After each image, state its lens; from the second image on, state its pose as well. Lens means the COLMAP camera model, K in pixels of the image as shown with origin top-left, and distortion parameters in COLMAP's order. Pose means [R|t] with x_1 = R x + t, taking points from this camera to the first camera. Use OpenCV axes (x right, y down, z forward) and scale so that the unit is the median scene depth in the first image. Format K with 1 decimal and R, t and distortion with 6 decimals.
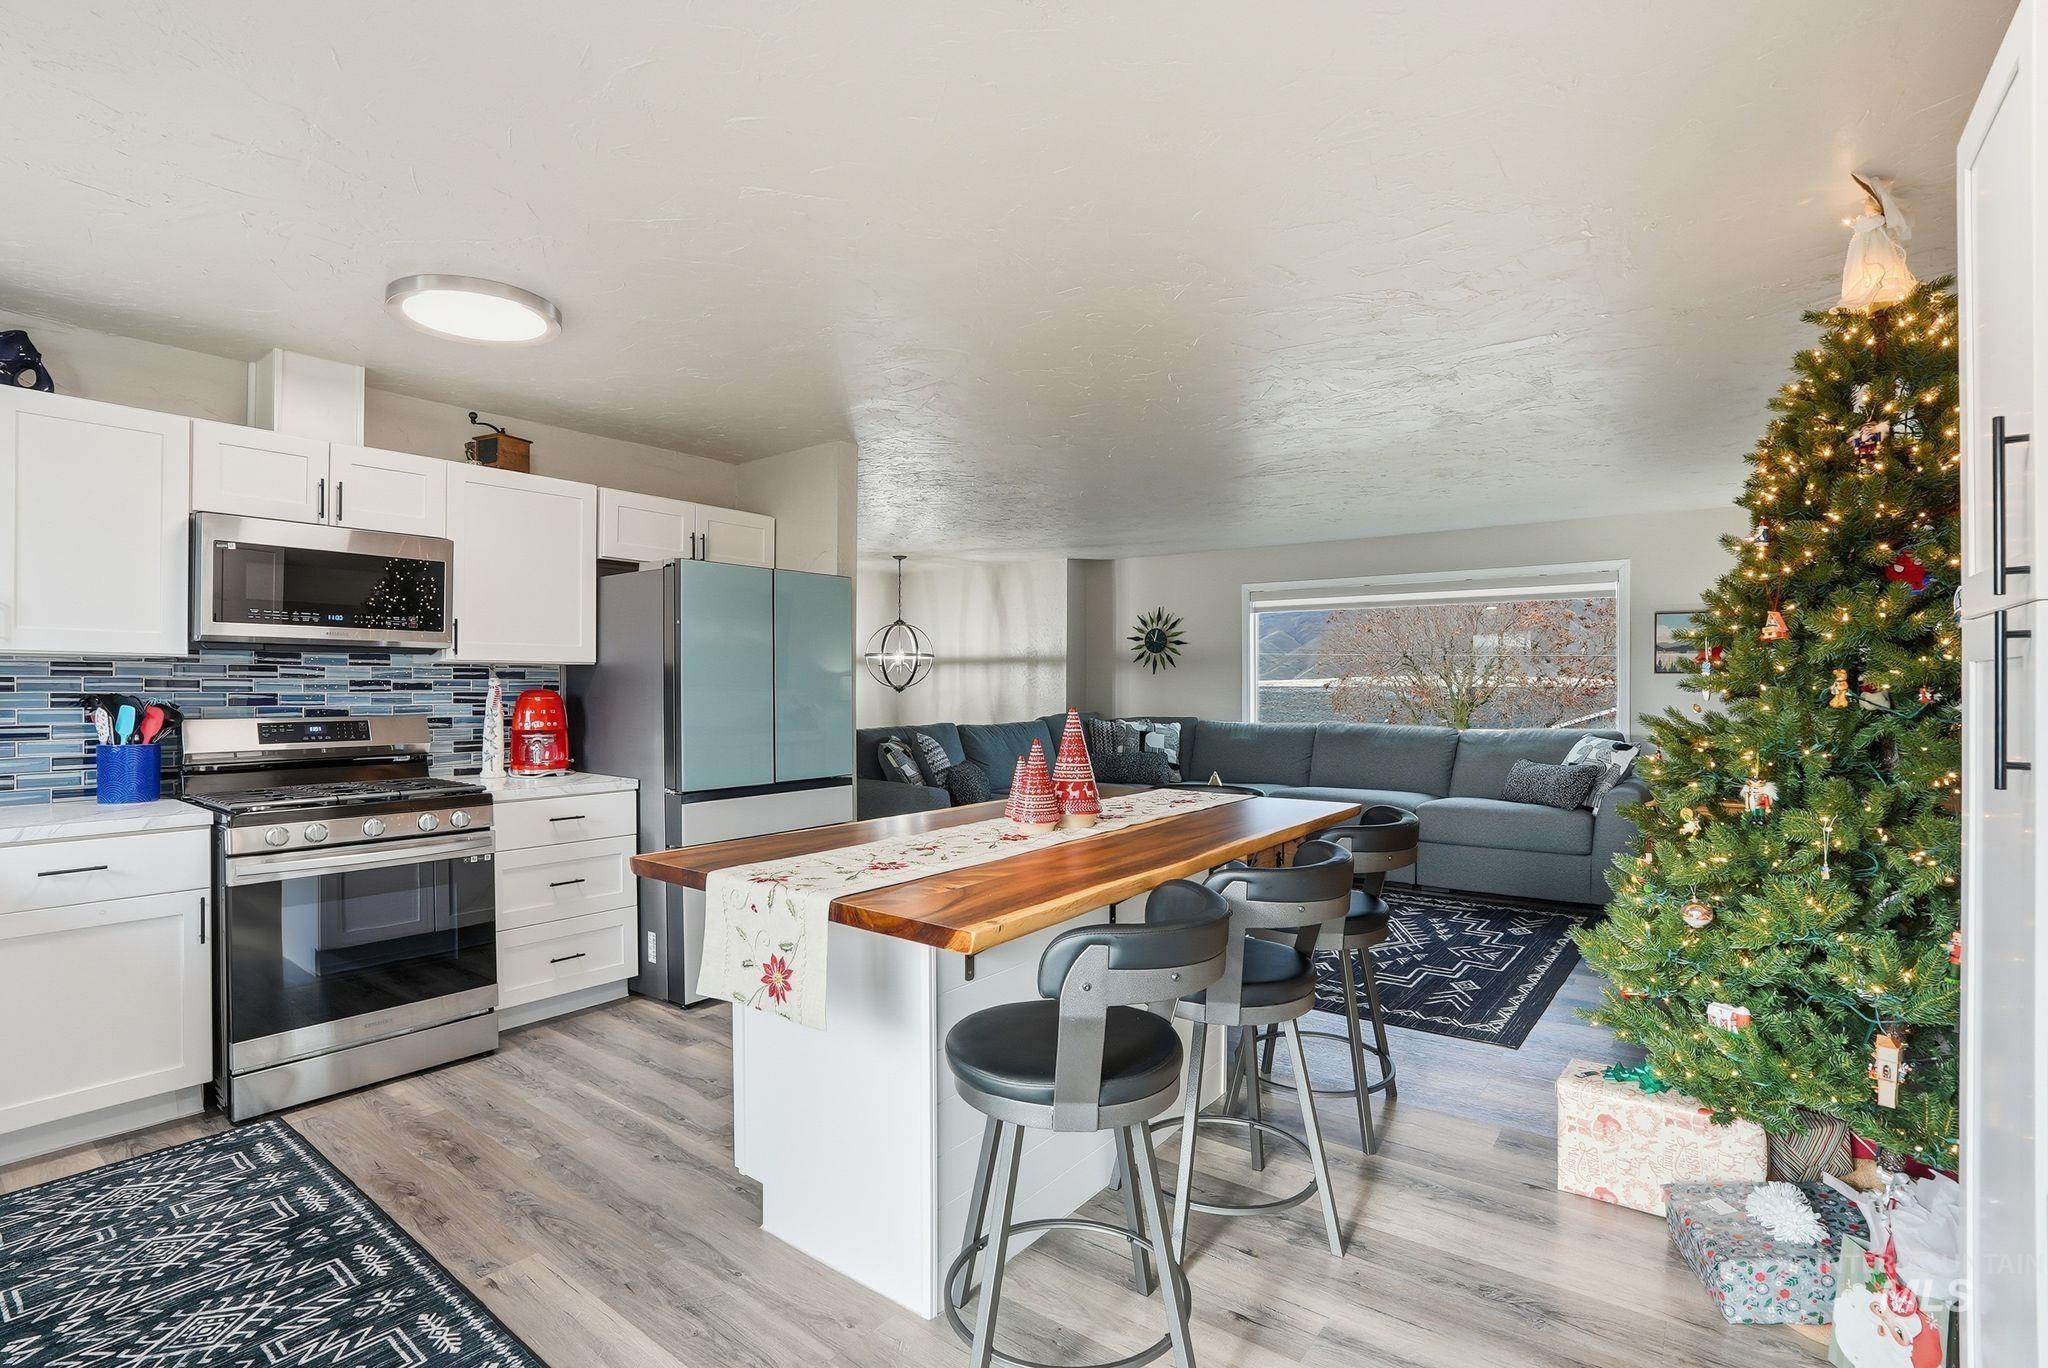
lens RADIAL K [[976.2, 0, 1024.0], [0, 976.2, 684.0], [0, 0, 1]] dist [-0.071700, 0.027530]
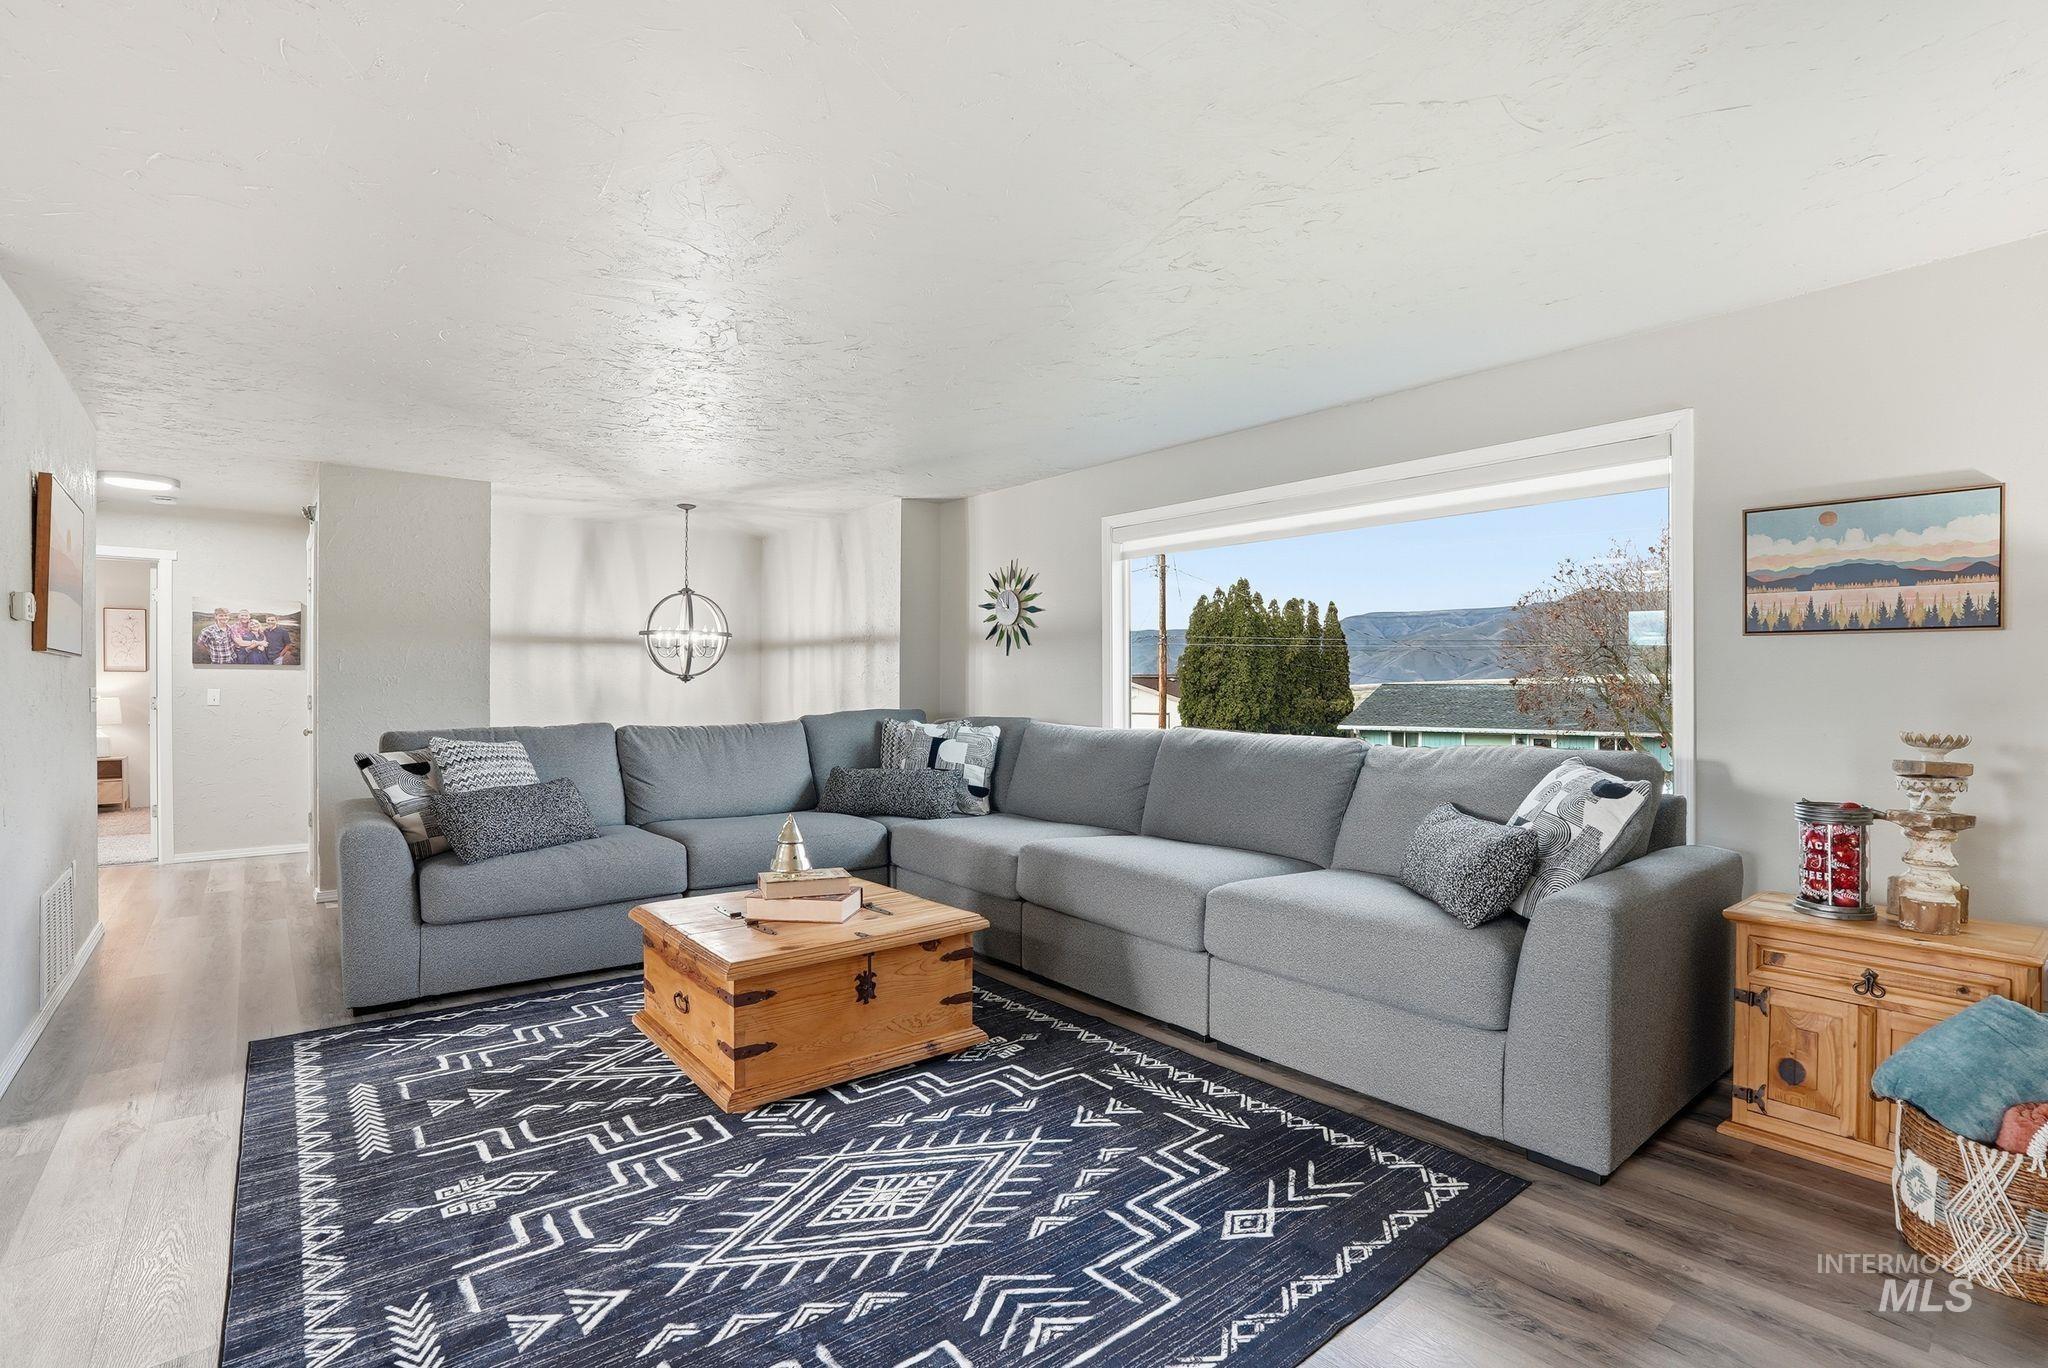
lens RADIAL K [[959.0, 0, 1024.0], [0, 959.0, 684.0], [0, 0, 1]] dist [-0.067525, 0.026651]
pose [[0.974973, -0.000710, -0.222322, 0.326489], [0.000771, 1.000000, 0.000184, 0.010987], [0.222322, -0.000351, 0.974973, 0.361385]]
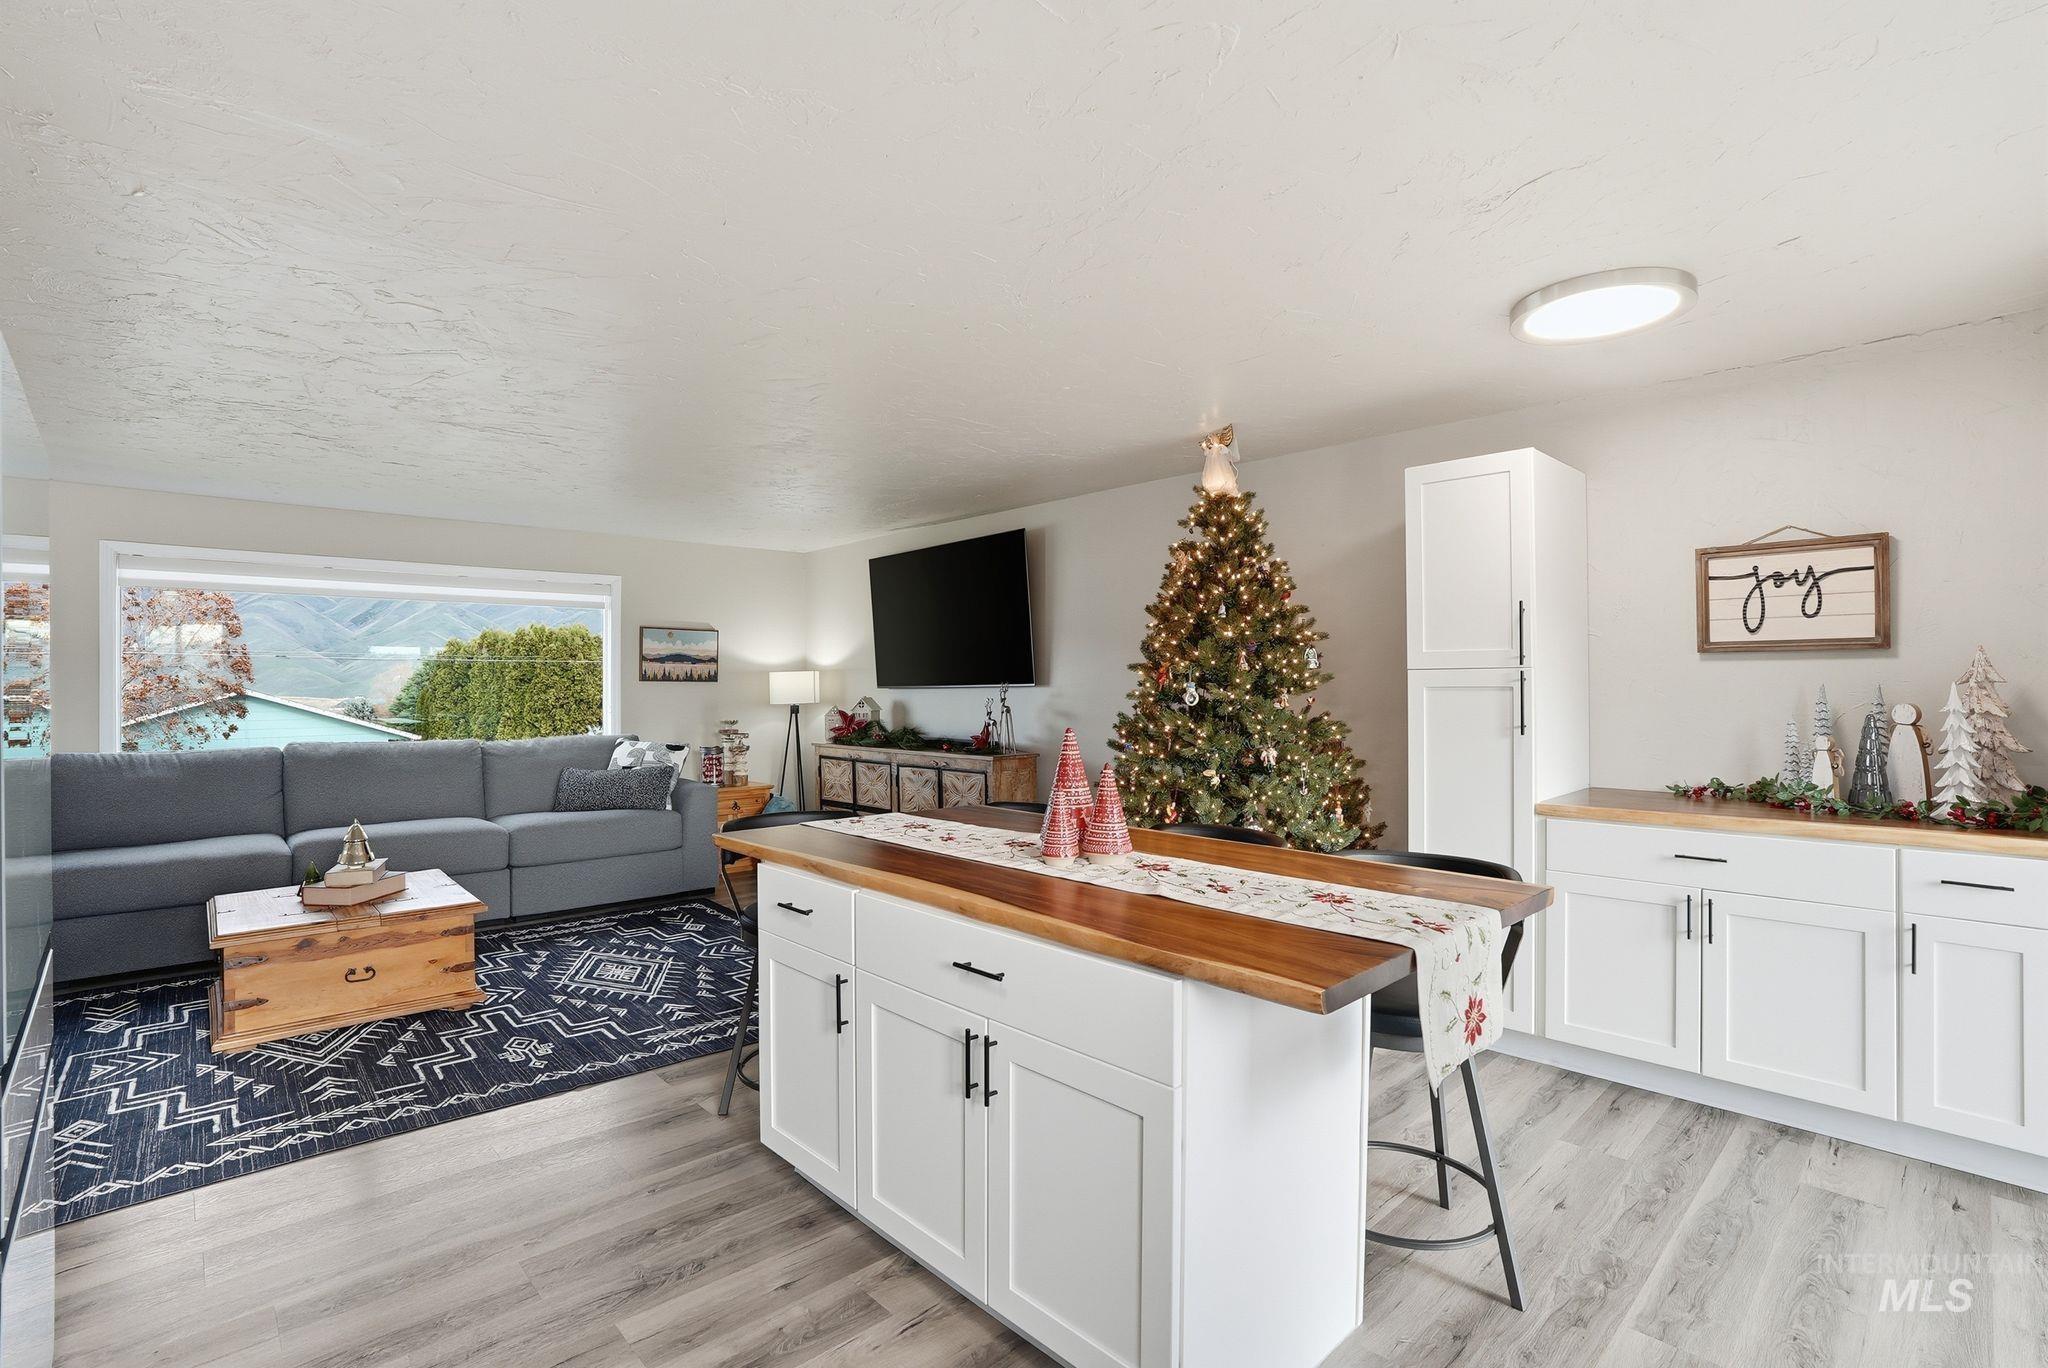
lens RADIAL K [[959.0, 0, 1024.0], [0, 959.0, 684.0], [0, 0, 1]] dist [-0.067525, 0.026651]
pose [[0.168722, -0.002175, 0.985661, -0.286884], [0.000598, 0.999998, 0.002104, -0.007679], [-0.985663, 0.000235, 0.168723, 0.294085]]
